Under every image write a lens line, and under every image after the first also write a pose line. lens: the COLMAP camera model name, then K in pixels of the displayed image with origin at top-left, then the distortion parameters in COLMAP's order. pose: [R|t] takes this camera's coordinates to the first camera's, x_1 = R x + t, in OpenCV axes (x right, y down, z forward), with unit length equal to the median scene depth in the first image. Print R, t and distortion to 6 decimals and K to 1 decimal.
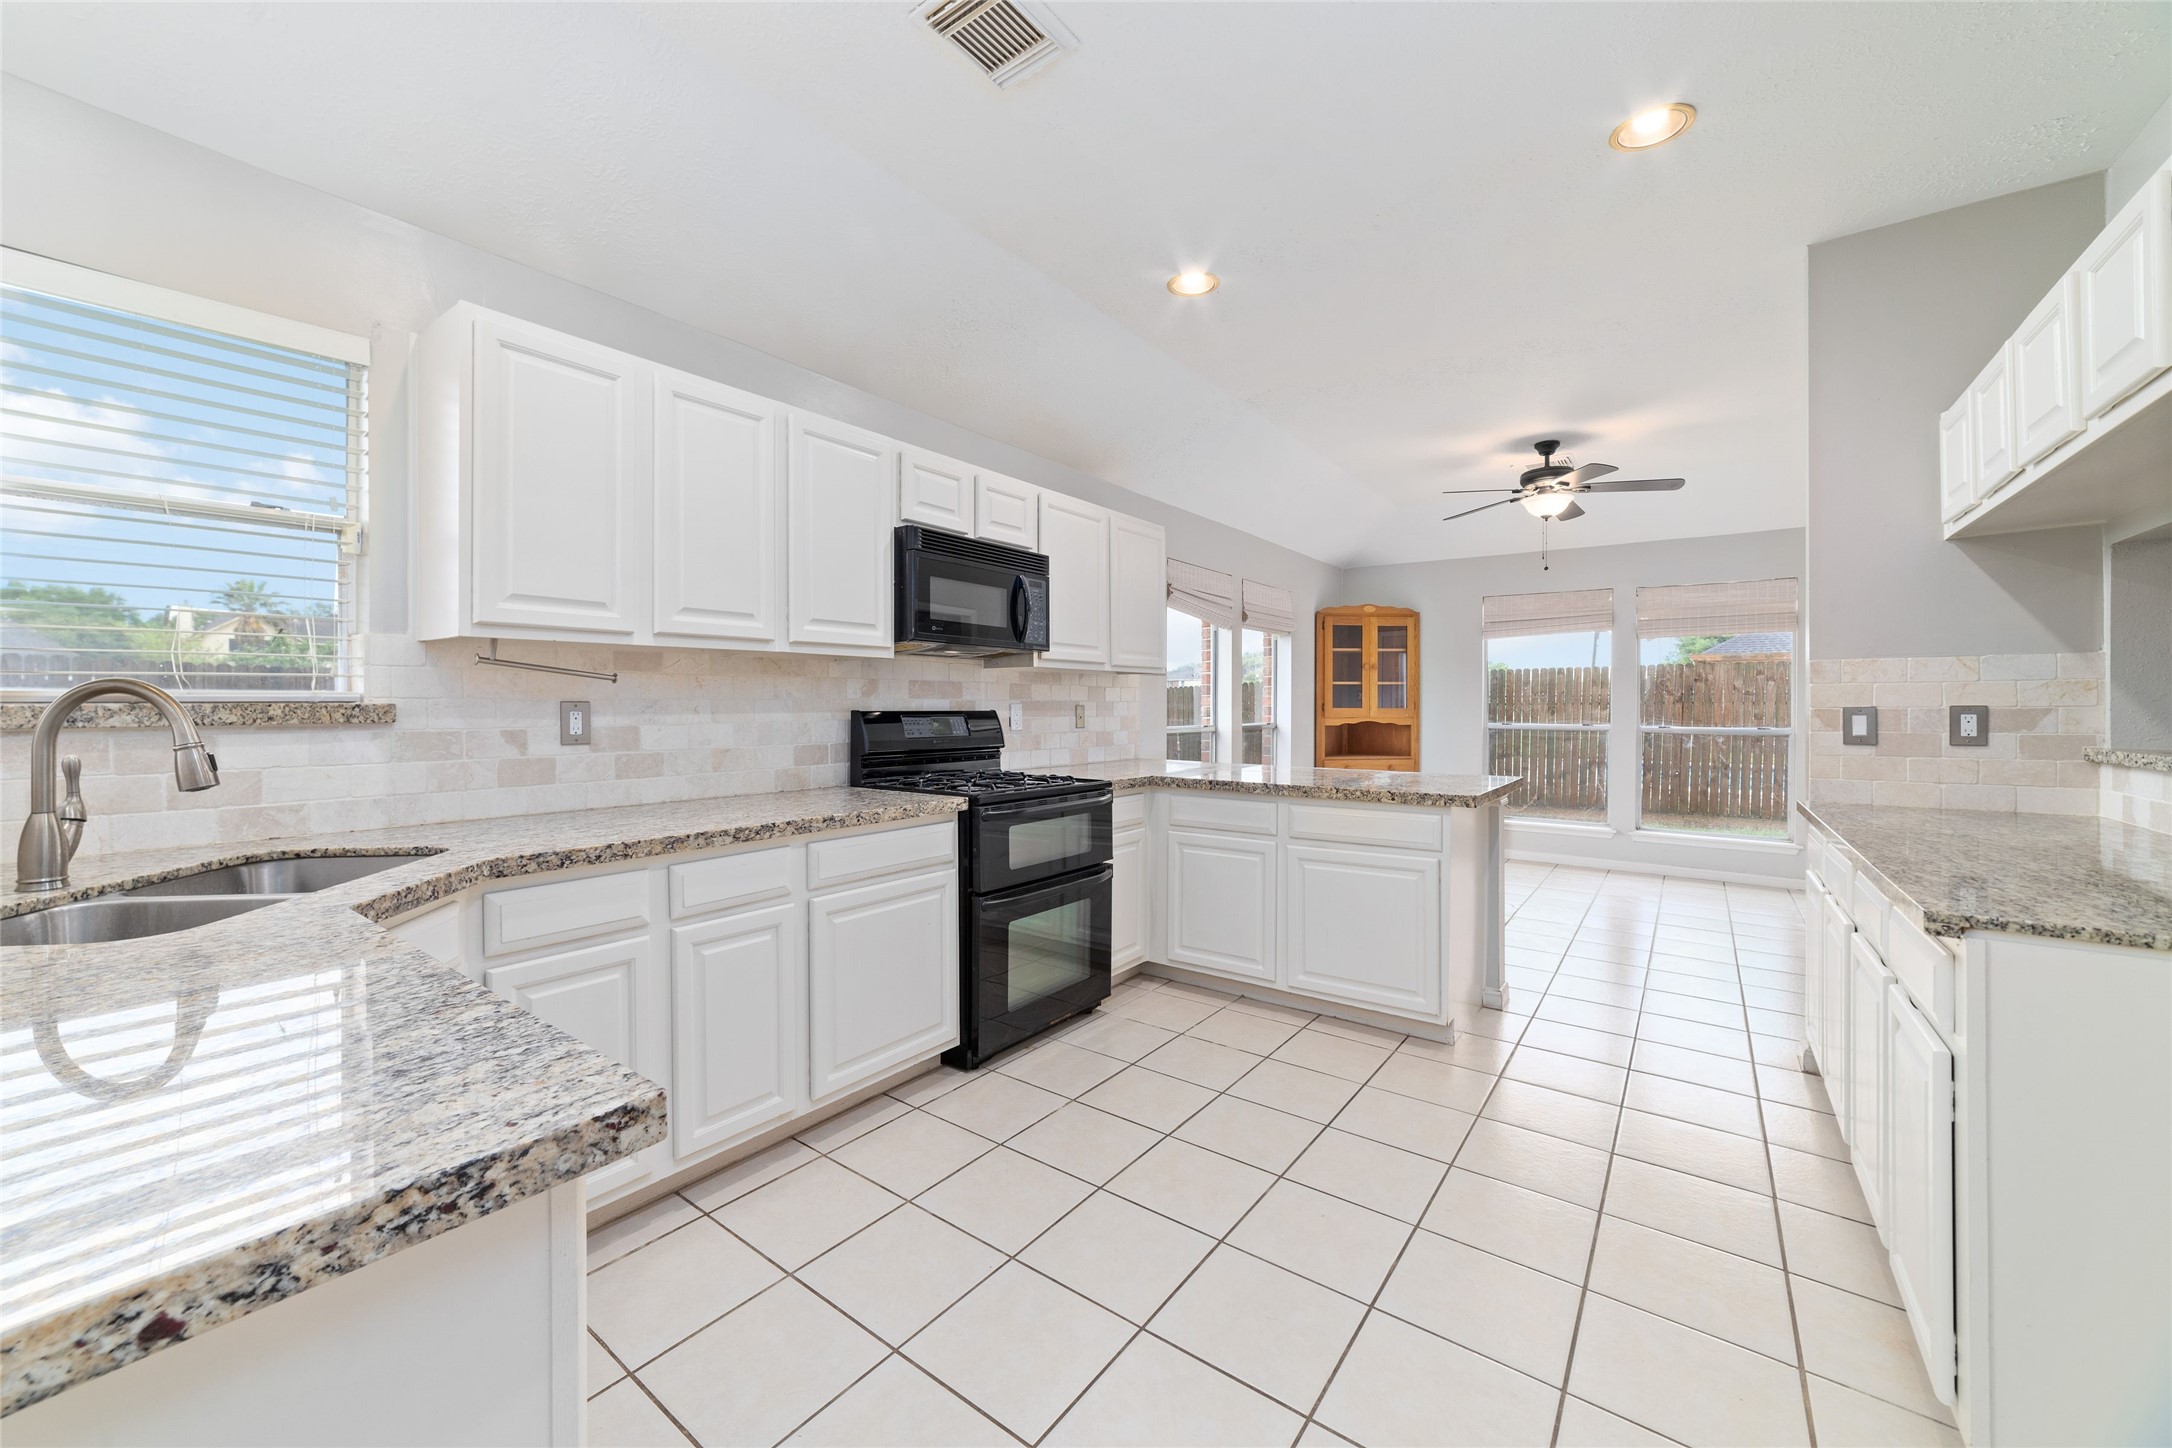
lens RADIAL K [[828.0, 0, 1069.0], [0, 828.0, 710.2], [0, 0, 1]] dist [-0.014334, 0.001618]
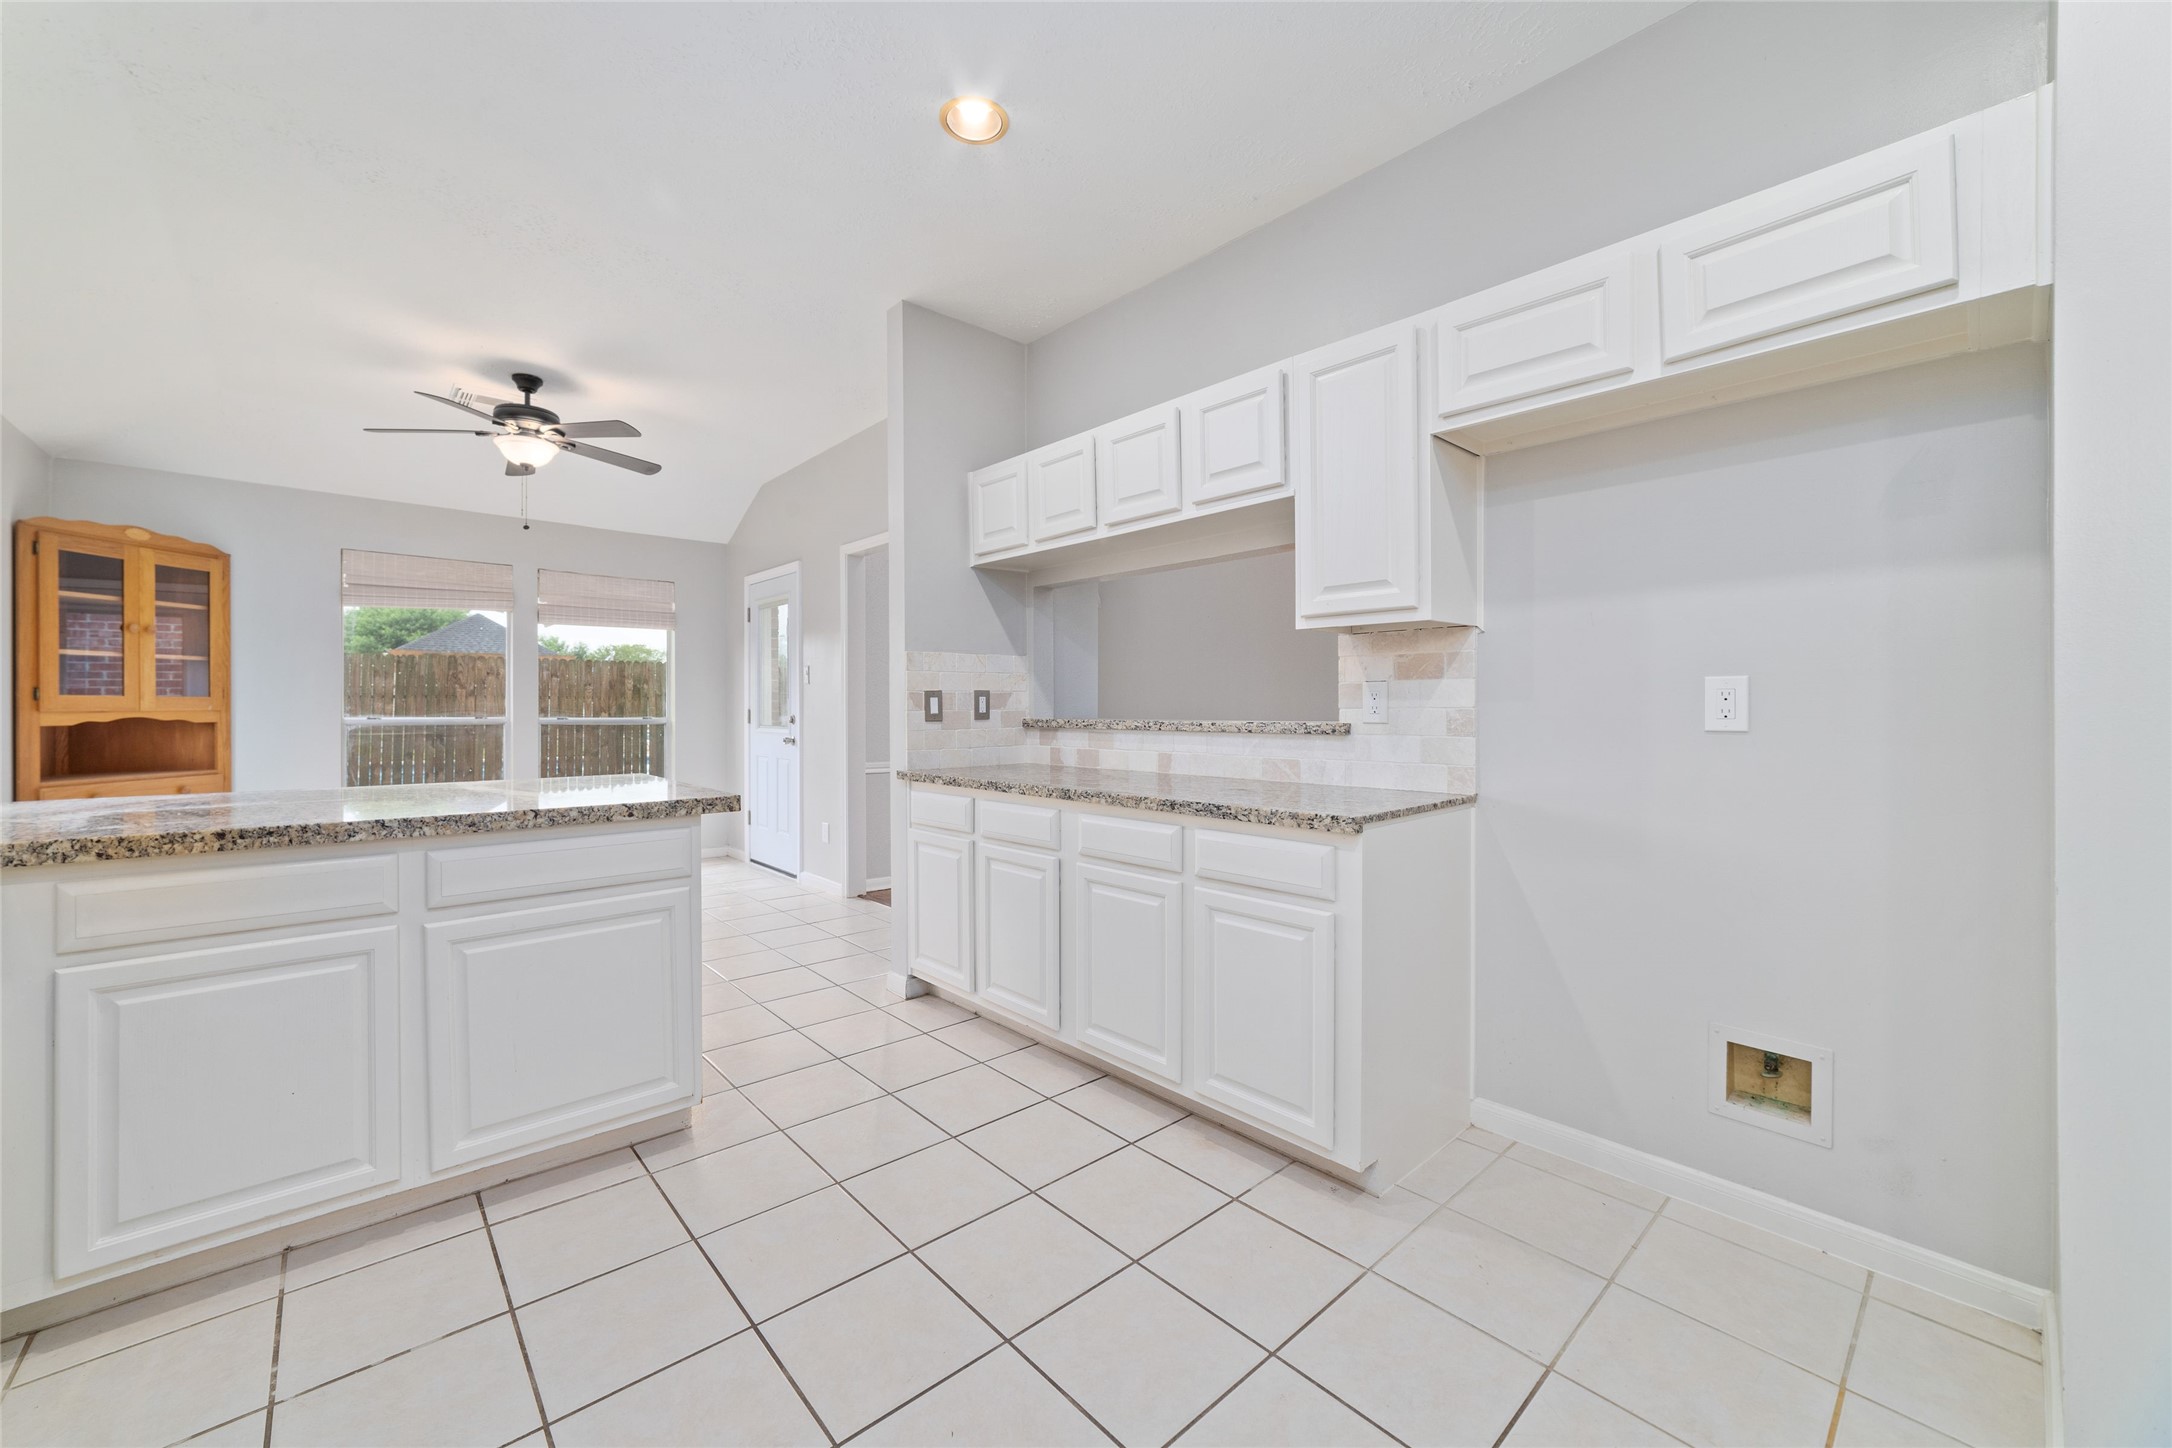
lens RADIAL K [[828.0, 0, 1041.4], [0, 828.0, 712.7], [0, 0, 1]] dist [-0.014334, 0.001618]
pose [[0.208066, -0.008926, 0.978074, -0.209327], [0.004703, 0.999956, 0.008125, 0.017787], [-0.978103, 0.002909, 0.208099, 0.513626]]
